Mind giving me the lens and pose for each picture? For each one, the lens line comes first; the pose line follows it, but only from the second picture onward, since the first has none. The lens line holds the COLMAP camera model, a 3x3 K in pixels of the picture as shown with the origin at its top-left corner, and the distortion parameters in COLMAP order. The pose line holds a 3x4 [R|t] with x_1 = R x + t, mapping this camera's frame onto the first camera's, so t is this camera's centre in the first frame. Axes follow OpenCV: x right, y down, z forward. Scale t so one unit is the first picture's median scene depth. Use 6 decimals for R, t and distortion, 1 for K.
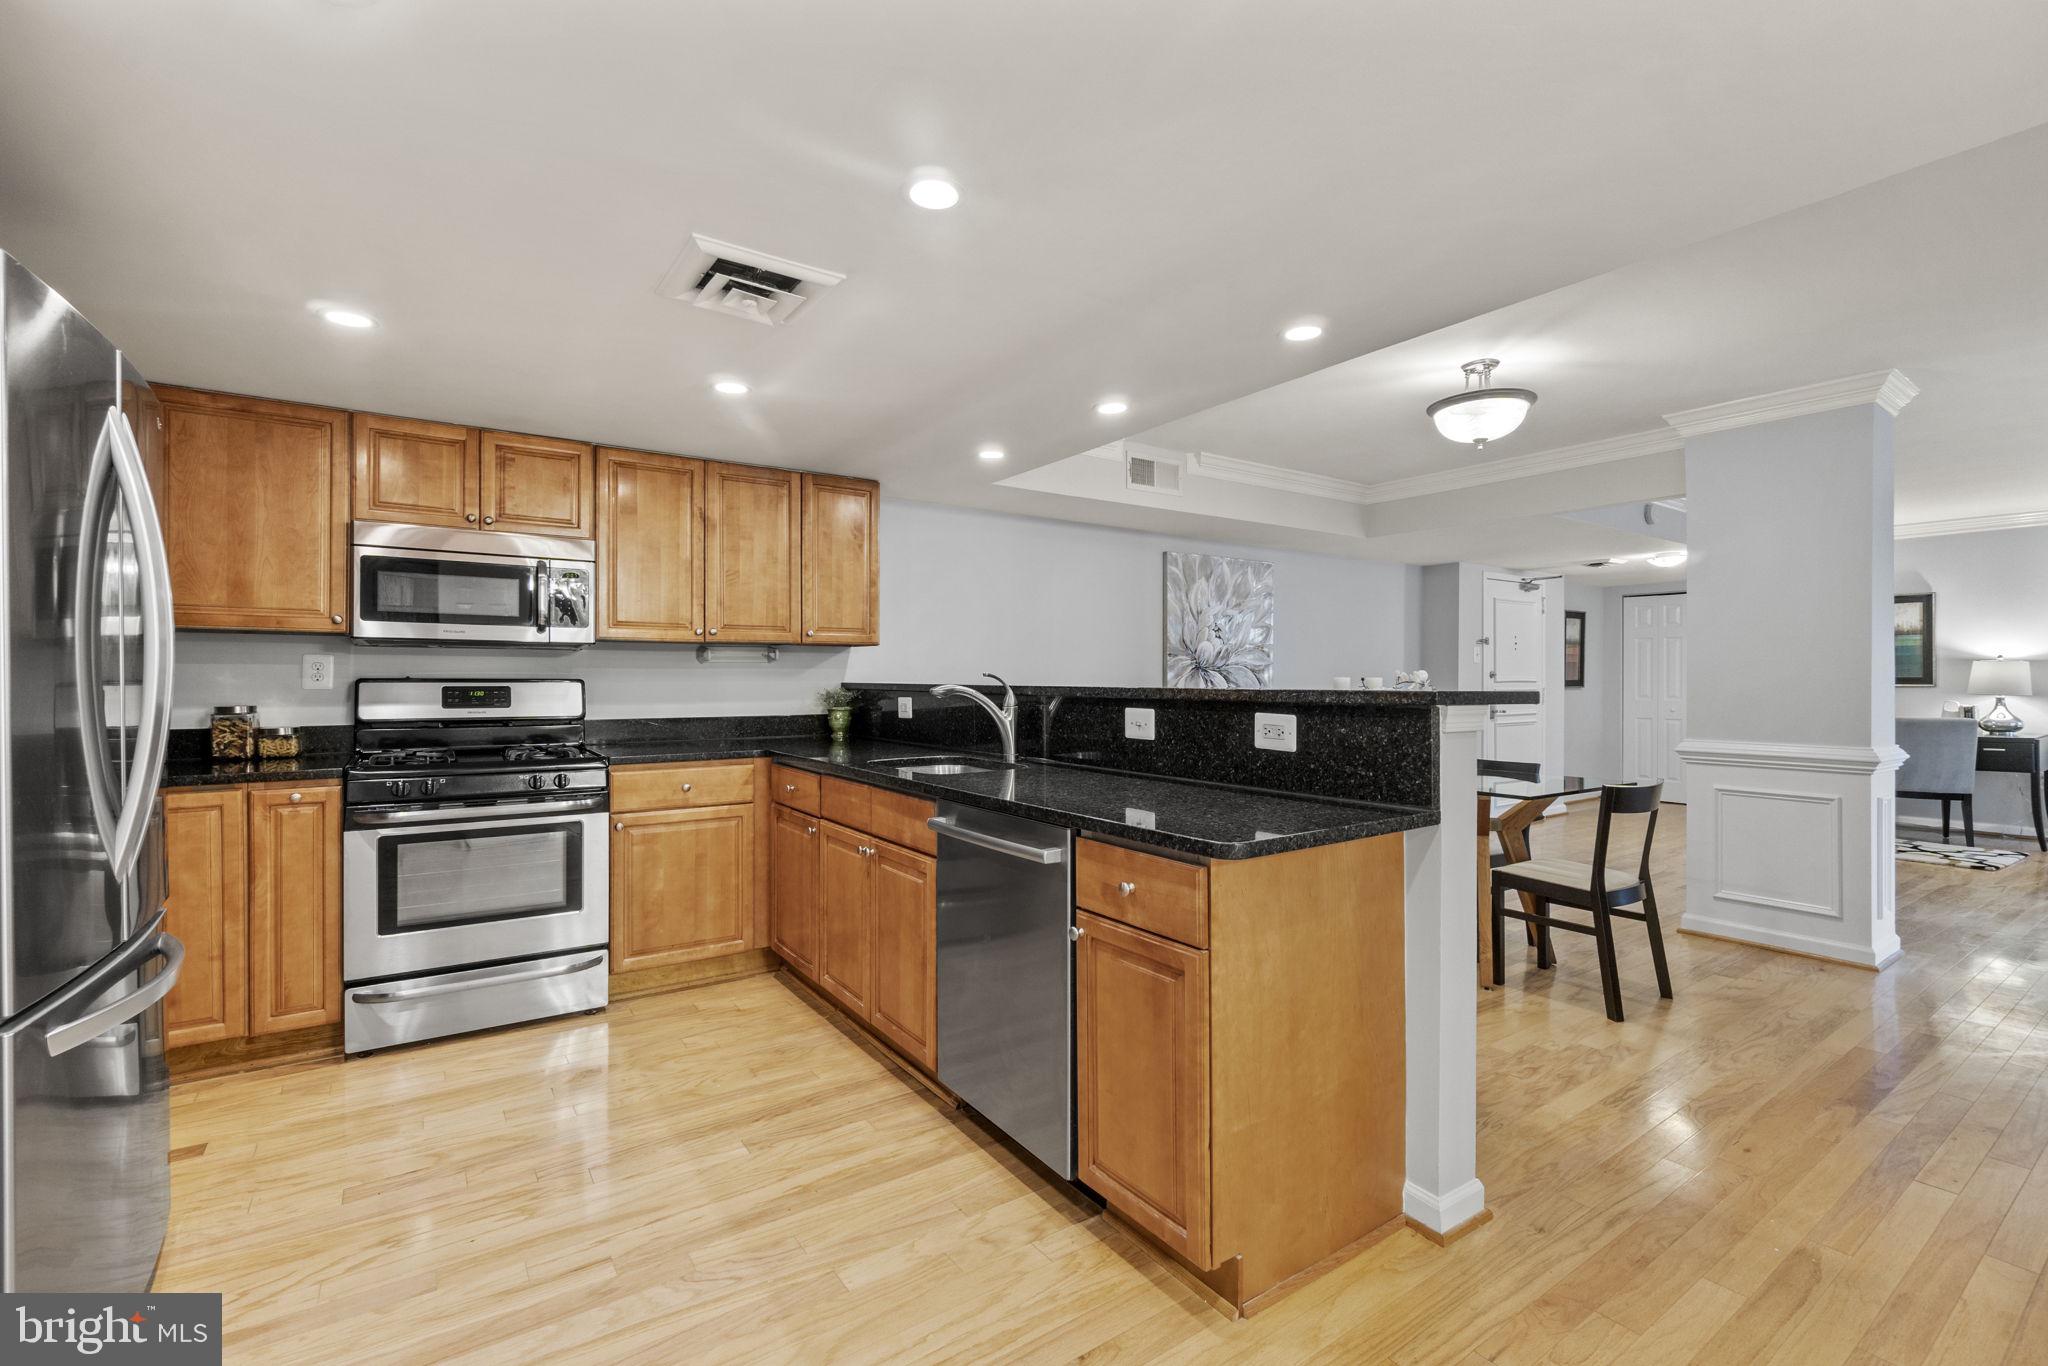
lens RADIAL K [[888.5, 0, 1023.3], [0, 888.5, 679.6], [0, 0, 1]] dist [-0.004633, 0.001379]
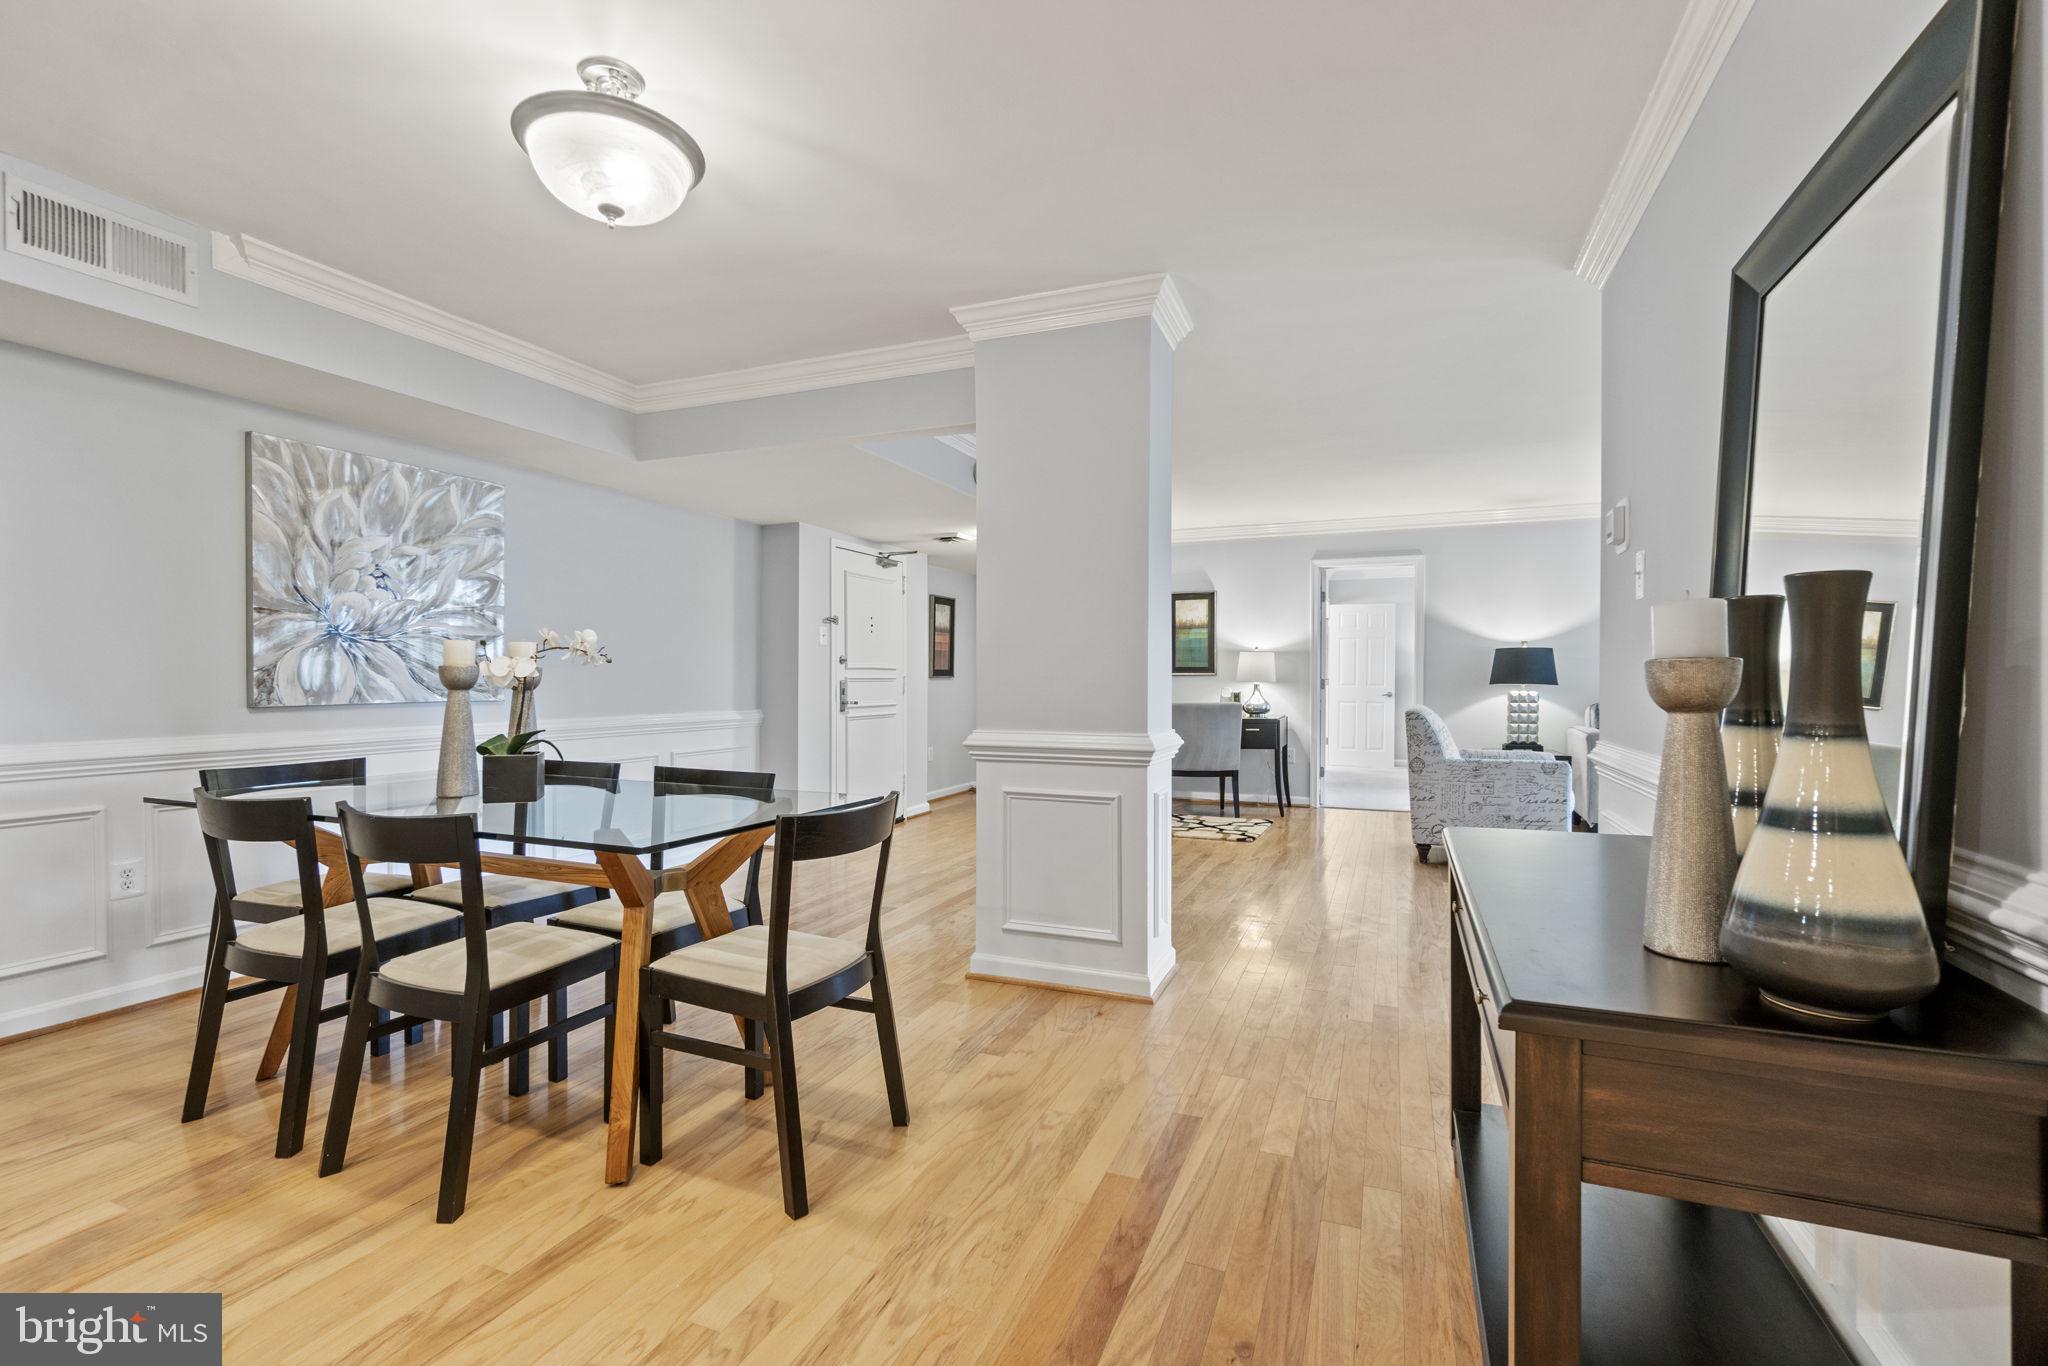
lens RADIAL K [[888.5, 0, 1019.4], [0, 888.5, 689.8], [0, 0, 1]] dist [-0.004633, 0.001379]
pose [[0.839976, -0.006182, 0.542588, 0.406557], [-0.000498, 0.999926, 0.012163, 0.025188], [-0.542623, -0.010486, 0.839911, 0.367710]]
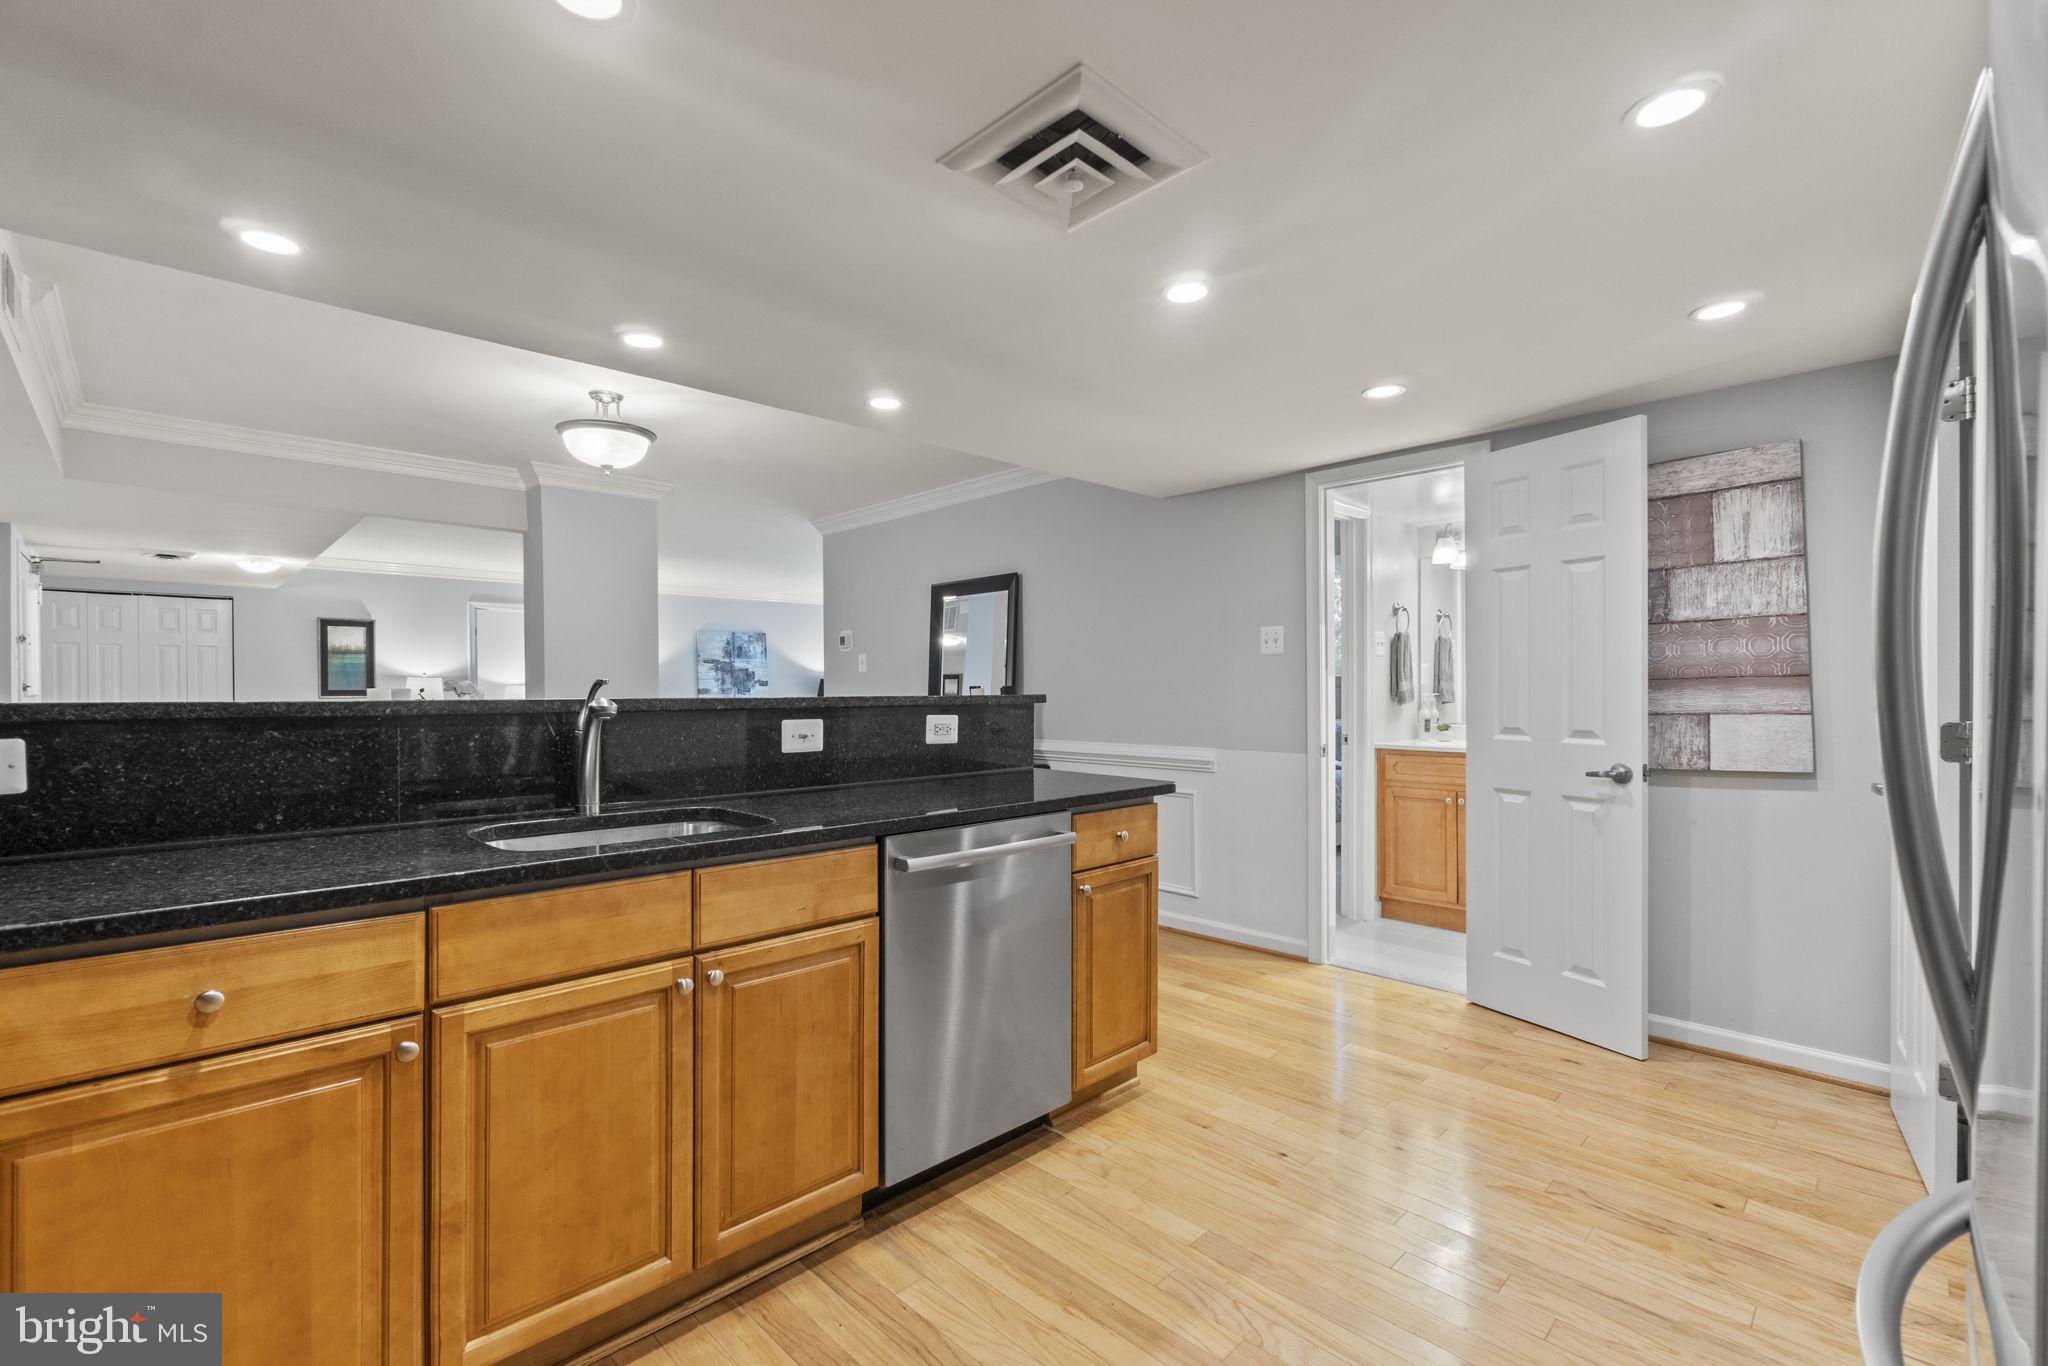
lens RADIAL K [[888.5, 0, 1007.5], [0, 888.5, 688.0], [0, 0, 1]] dist [-0.004633, 0.001379]
pose [[-0.156586, 0.003677, 0.987658, -0.577126], [0.003252, 0.999990, -0.003207, 0.002302], [-0.987659, 0.002710, -0.156596, 0.648127]]
